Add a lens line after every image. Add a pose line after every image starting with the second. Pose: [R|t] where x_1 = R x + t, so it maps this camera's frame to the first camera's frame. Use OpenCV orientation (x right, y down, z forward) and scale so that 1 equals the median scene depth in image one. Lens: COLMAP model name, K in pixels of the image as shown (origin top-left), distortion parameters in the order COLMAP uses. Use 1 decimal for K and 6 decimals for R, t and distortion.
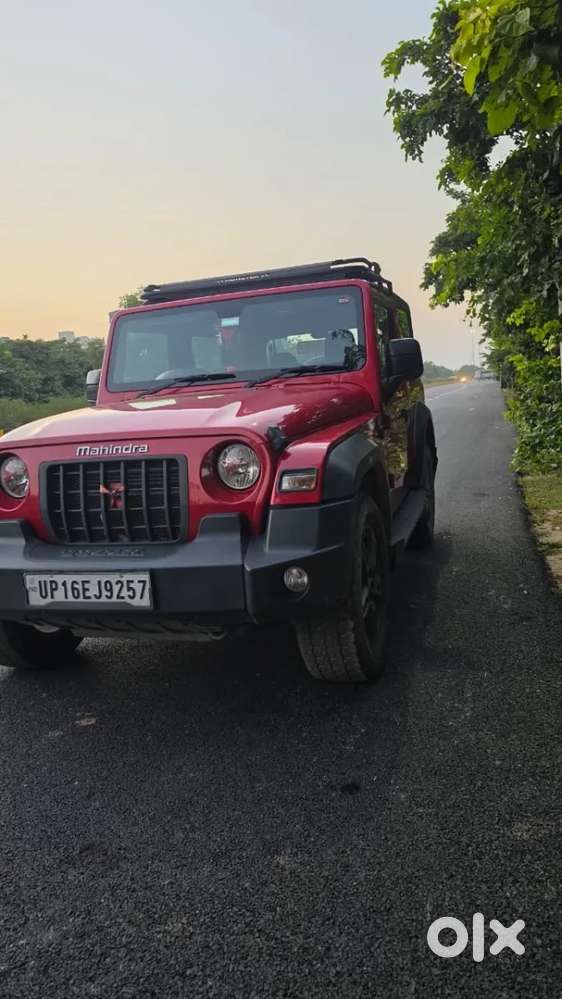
lens RADIAL K [[682.9, 0, 281.0], [0, 682.9, 499.5], [0, 0, 1]] dist [0.117663, -0.153189]
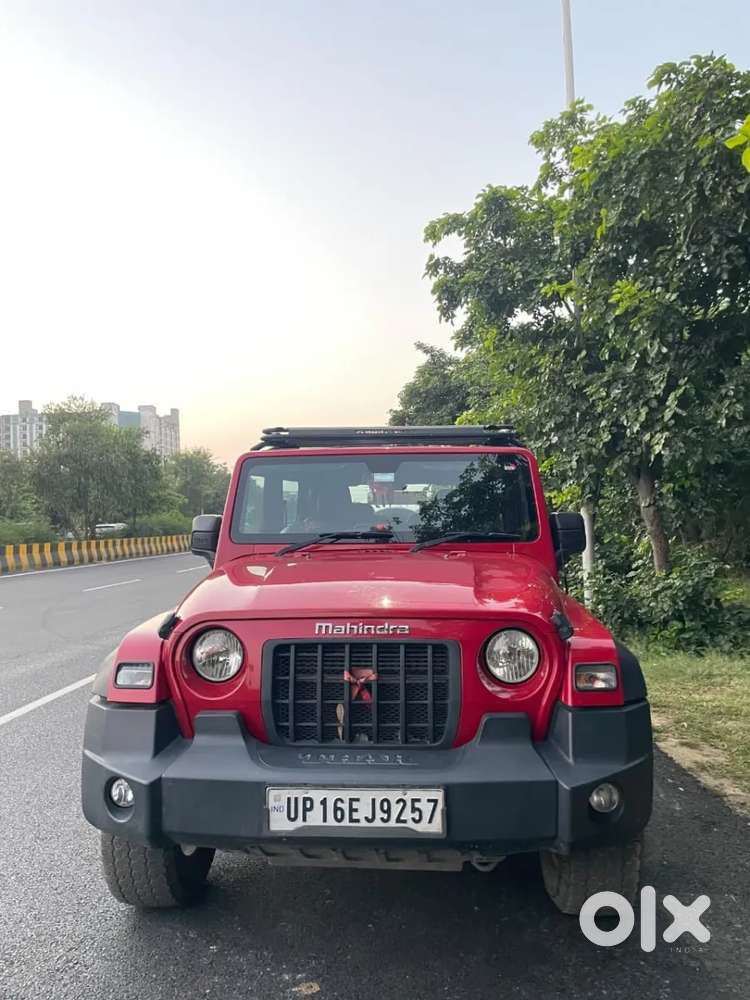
lens RADIAL K [[750.5, 0, 381.4], [0, 750.5, 503.4], [0, 0, 1]] dist [0.113715, -0.143954]
pose [[0.969164, 0.078263, 0.233660, -0.445830], [-0.032991, 0.980898, -0.191707, -0.046288], [-0.244200, 0.178087, 0.953232, 0.076515]]
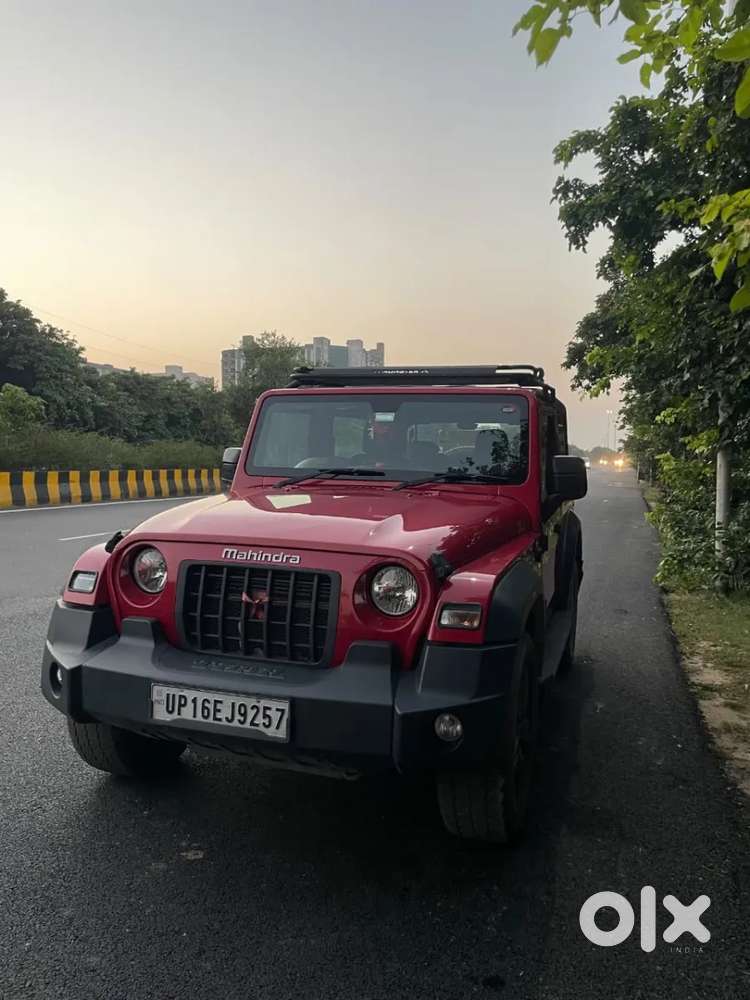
lens RADIAL K [[750.5, 0, 381.4], [0, 750.5, 503.4], [0, 0, 1]] dist [0.113715, -0.143954]
pose [[0.994054, 0.108046, -0.013495, -0.075283], [-0.108819, 0.990113, -0.088517, -0.069735], [0.003797, 0.089459, 0.995983, -0.026817]]
